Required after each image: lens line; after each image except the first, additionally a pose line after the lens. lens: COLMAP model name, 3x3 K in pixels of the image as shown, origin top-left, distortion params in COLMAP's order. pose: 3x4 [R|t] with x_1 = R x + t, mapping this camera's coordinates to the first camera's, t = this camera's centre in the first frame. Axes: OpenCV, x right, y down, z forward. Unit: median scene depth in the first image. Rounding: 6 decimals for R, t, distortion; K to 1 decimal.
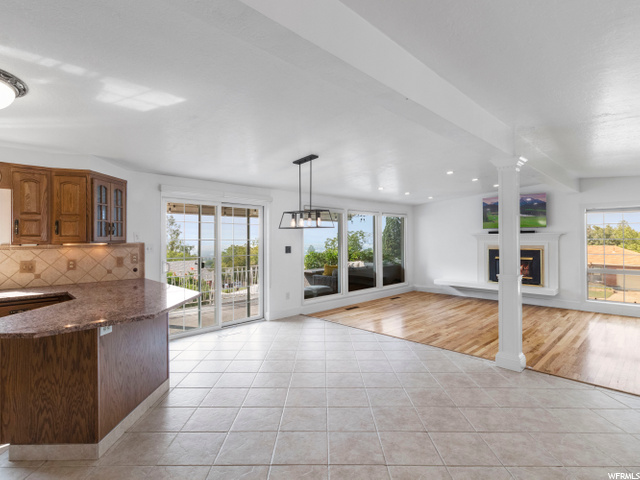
lens RADIAL K [[337.3, 0, 319.5], [0, 337.3, 237.5], [0, 0, 1]] dist [0.000808, -0.000187]
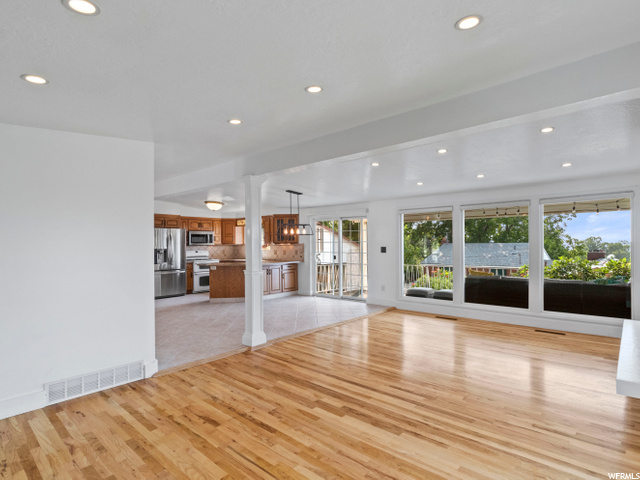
lens RADIAL K [[346.1, 0, 328.9], [0, 346.1, 242.4], [0, 0, 1]] dist [0.003528, 0.001082]
pose [[0.074113, 0.001796, -0.997248, 1.331559], [0.015174, 0.999881, 0.002928, 0.004709], [0.997134, -0.015349, 0.074077, 0.849383]]
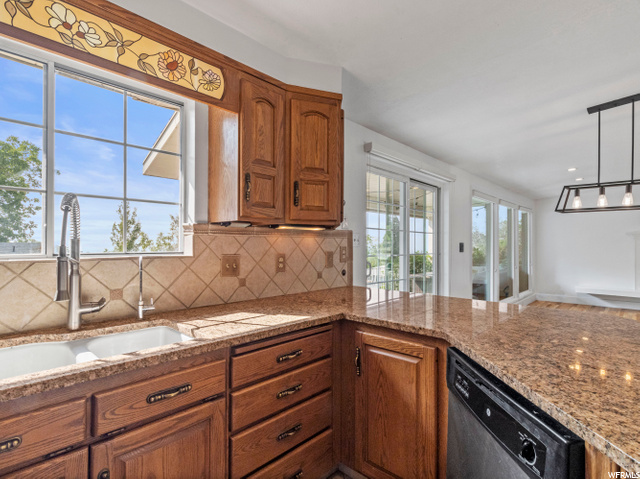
lens RADIAL K [[340.4, 0, 320.0], [0, 340.4, 239.5], [0, 0, 1]] dist [-0.001890, -0.000225]
pose [[0.999286, 0.008887, 0.036710, -0.514577], [-0.008554, 0.999921, -0.009202, 0.033719], [-0.036789, 0.008881, 0.999284, 0.305511]]
